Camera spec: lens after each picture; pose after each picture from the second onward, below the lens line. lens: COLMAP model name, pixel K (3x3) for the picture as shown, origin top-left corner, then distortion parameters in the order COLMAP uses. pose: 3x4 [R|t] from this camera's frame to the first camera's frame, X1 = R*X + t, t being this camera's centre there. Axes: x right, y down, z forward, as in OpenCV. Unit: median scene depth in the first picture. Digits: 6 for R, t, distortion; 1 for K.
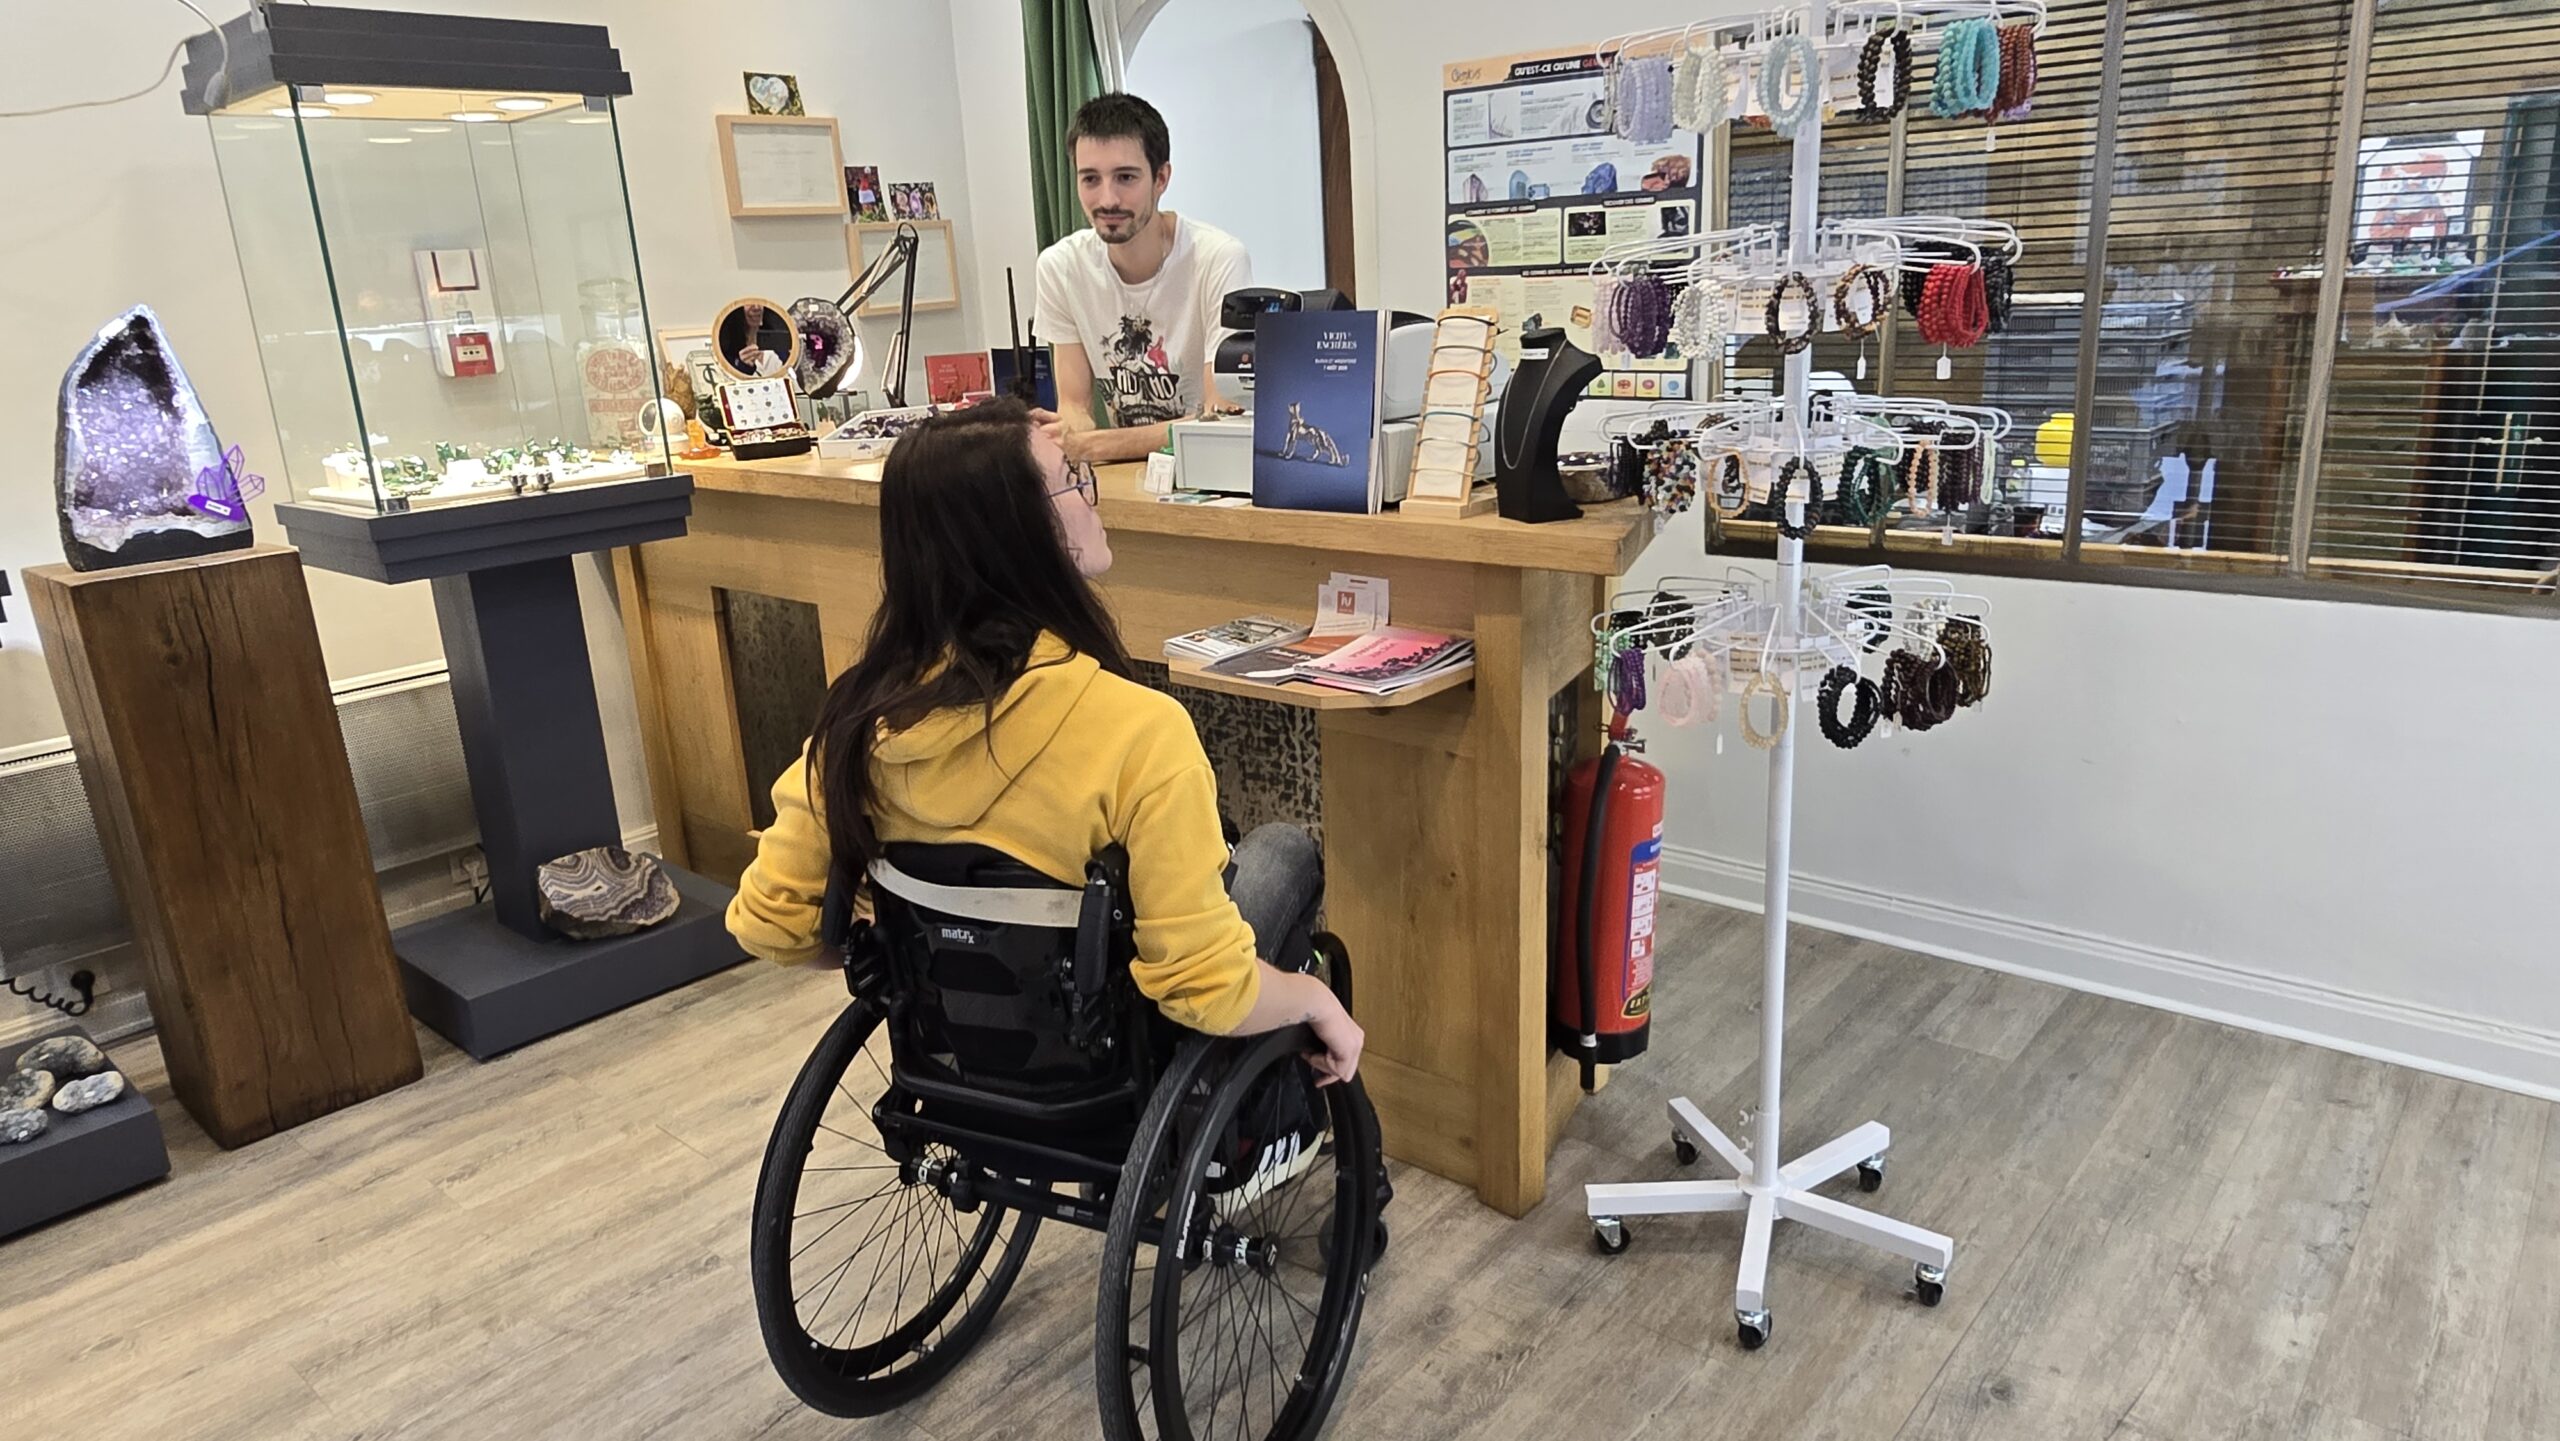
lens RADIAL K [[1599.5, 0, 1296.6], [0, 1599.5, 721.6], [0, 0, 1]] dist [-0.004840, -0.000089]
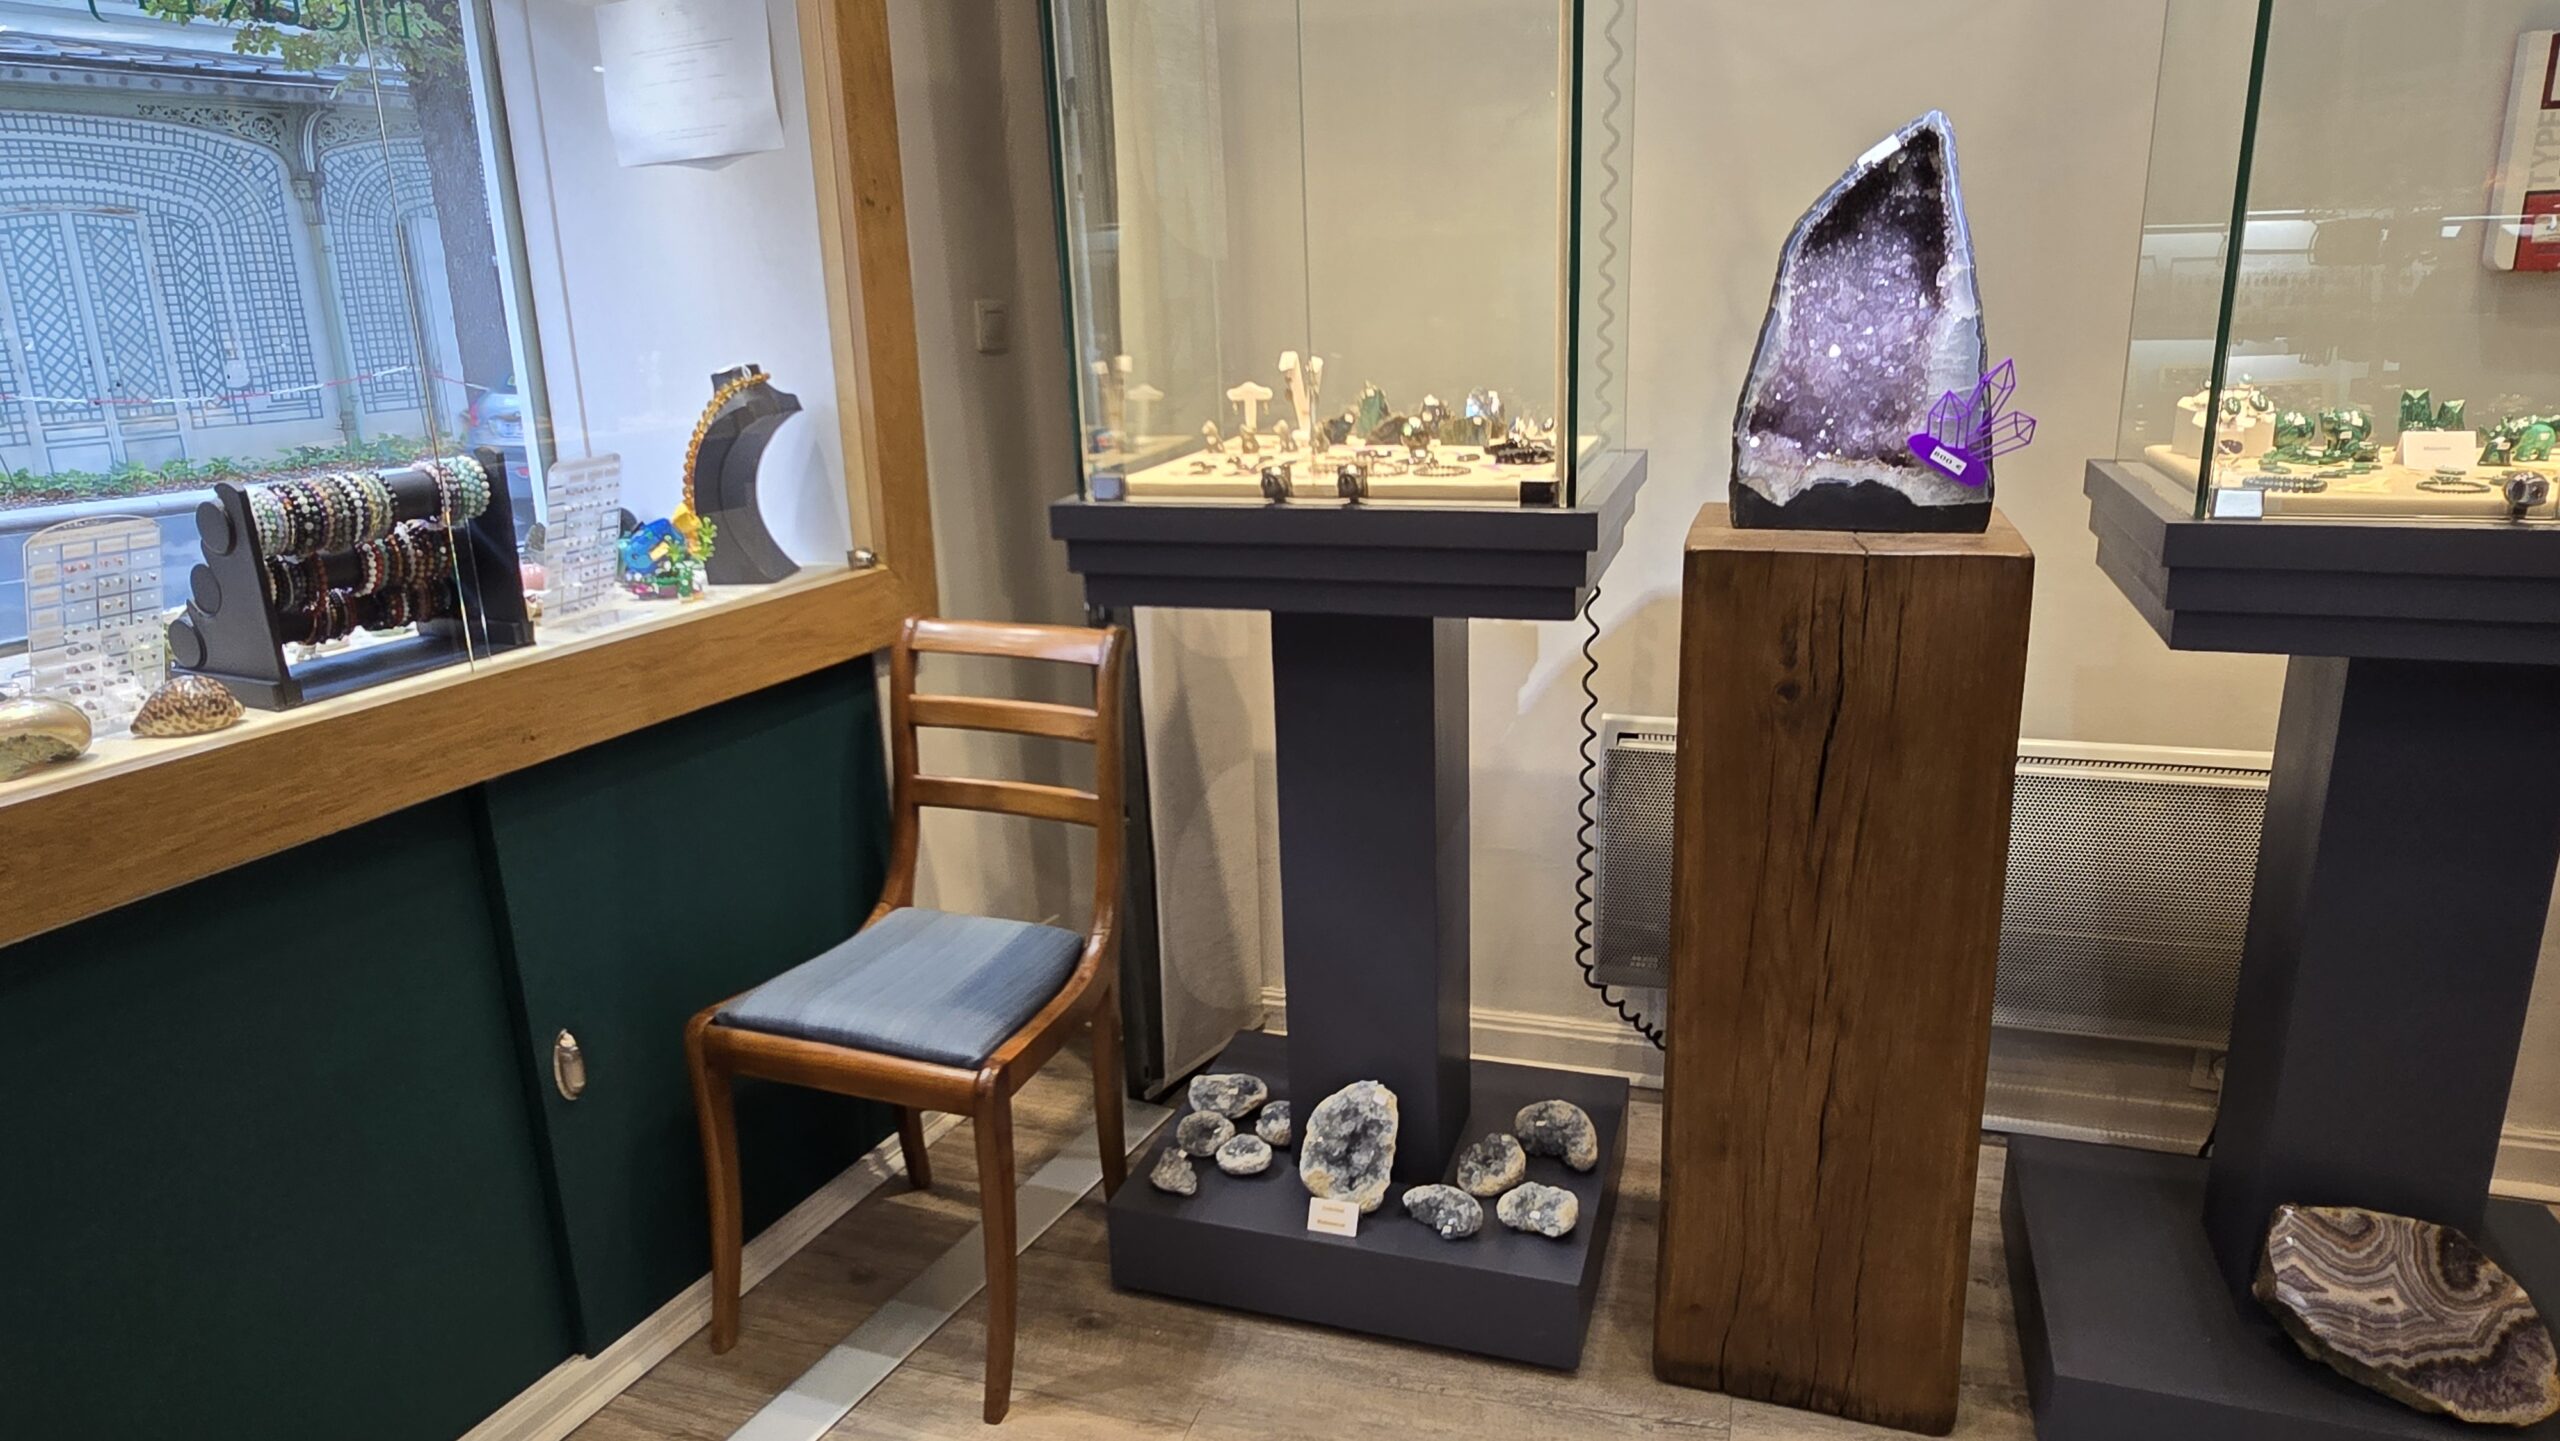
lens RADIAL K [[1574.8, 0, 1280.0], [0, 1574.8, 720.5], [0, 0, 1]] dist [-0.003177, -0.001219]
pose [[0.379790, 0.296650, -0.876218, -0.227050], [-0.241261, 0.946172, 0.215761, -0.110093], [0.893058, 0.129453, 0.430916, 0.541099]]
